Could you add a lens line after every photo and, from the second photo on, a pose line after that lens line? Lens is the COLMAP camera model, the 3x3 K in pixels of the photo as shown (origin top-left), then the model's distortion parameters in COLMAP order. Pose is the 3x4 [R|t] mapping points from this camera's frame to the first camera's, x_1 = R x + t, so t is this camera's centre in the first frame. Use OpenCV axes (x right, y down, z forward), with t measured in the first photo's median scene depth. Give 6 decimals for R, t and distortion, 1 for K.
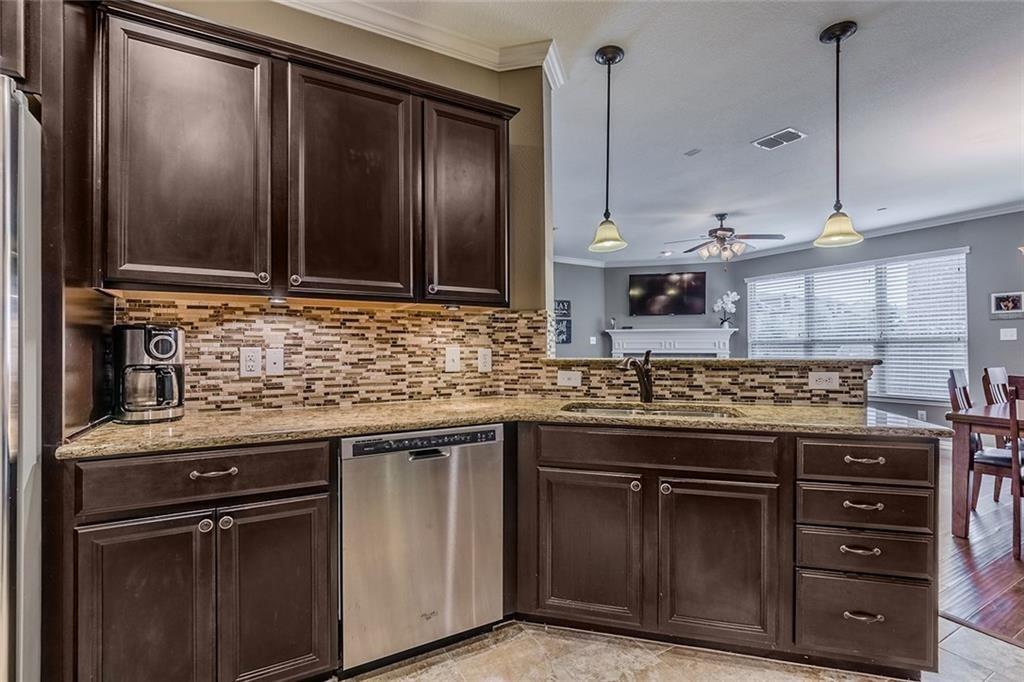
lens RADIAL K [[474.2, 0, 512.8], [0, 474.2, 345.7], [0, 0, 1]] dist [-0.003174, -0.001020]
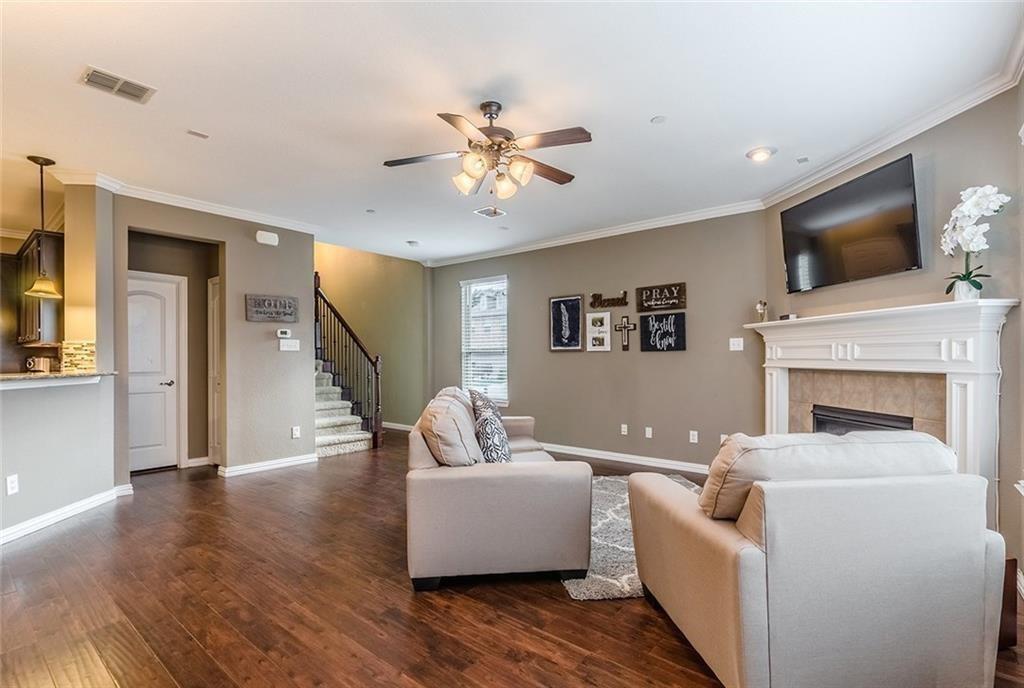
lens RADIAL K [[482.9, 0, 512.0], [0, 482.9, 361.4], [0, 0, 1]] dist [-0.000891, -0.000372]
pose [[0.352045, 0.008393, -0.935946, 2.155071], [0.014697, 0.999787, 0.014493, -0.010001], [0.935868, -0.018858, 0.351846, 1.883708]]
